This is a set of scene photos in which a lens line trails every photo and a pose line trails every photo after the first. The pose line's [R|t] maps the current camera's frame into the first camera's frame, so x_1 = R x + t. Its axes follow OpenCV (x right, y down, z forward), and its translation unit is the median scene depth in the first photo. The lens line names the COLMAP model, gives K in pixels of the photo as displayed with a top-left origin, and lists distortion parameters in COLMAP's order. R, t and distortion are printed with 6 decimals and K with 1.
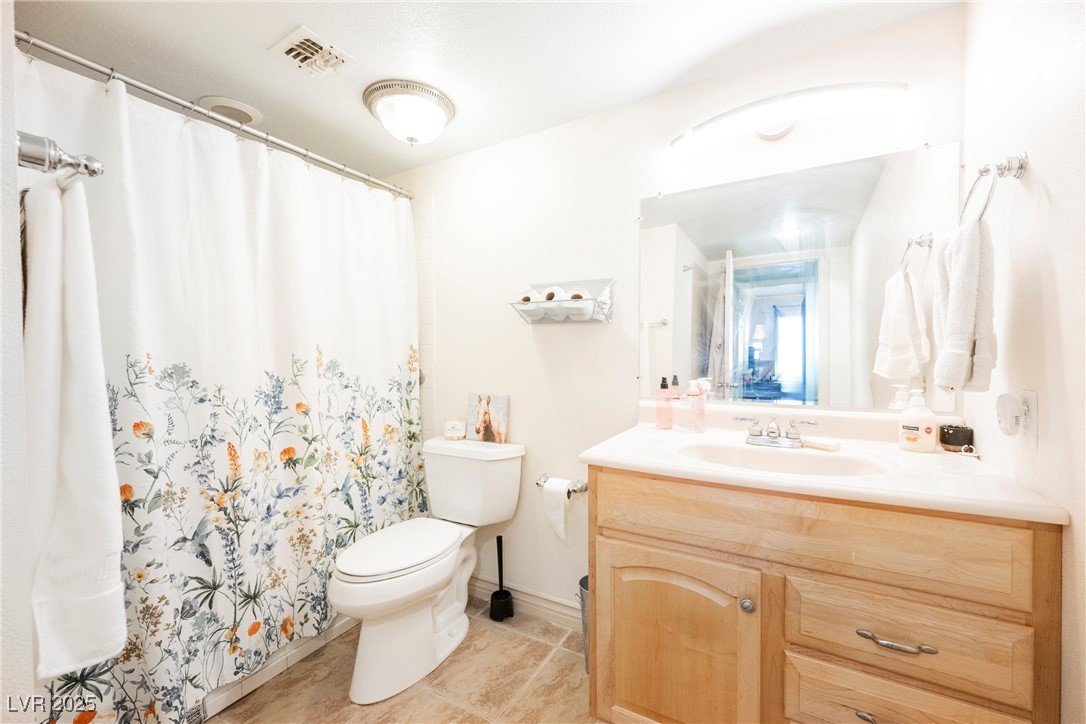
lens RADIAL K [[426.0, 0, 545.0], [0, 426.0, 361.0], [0, 0, 1]] dist [-0.003256, 0.000452]
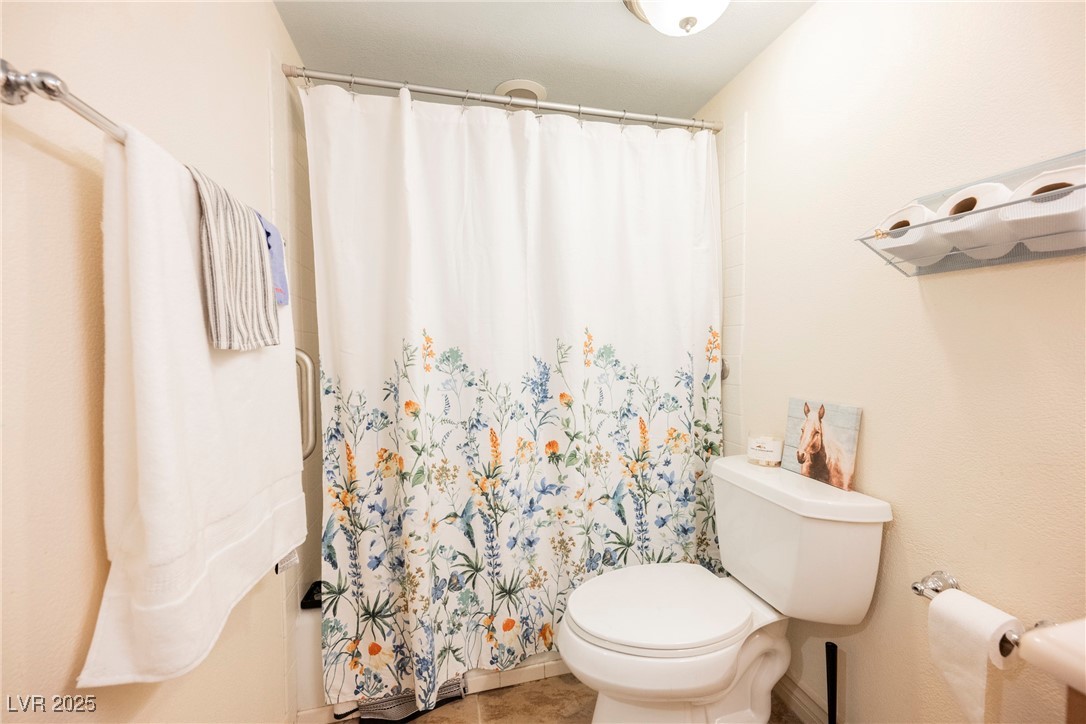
lens RADIAL K [[426.0, 0, 537.4], [0, 426.0, 362.8], [0, 0, 1]] dist [-0.003256, 0.000452]
pose [[0.682642, 0.028863, -0.730182, 0.037718], [-0.007545, 0.999445, 0.032452, 0.006288], [0.730714, -0.016644, 0.682481, 0.347245]]
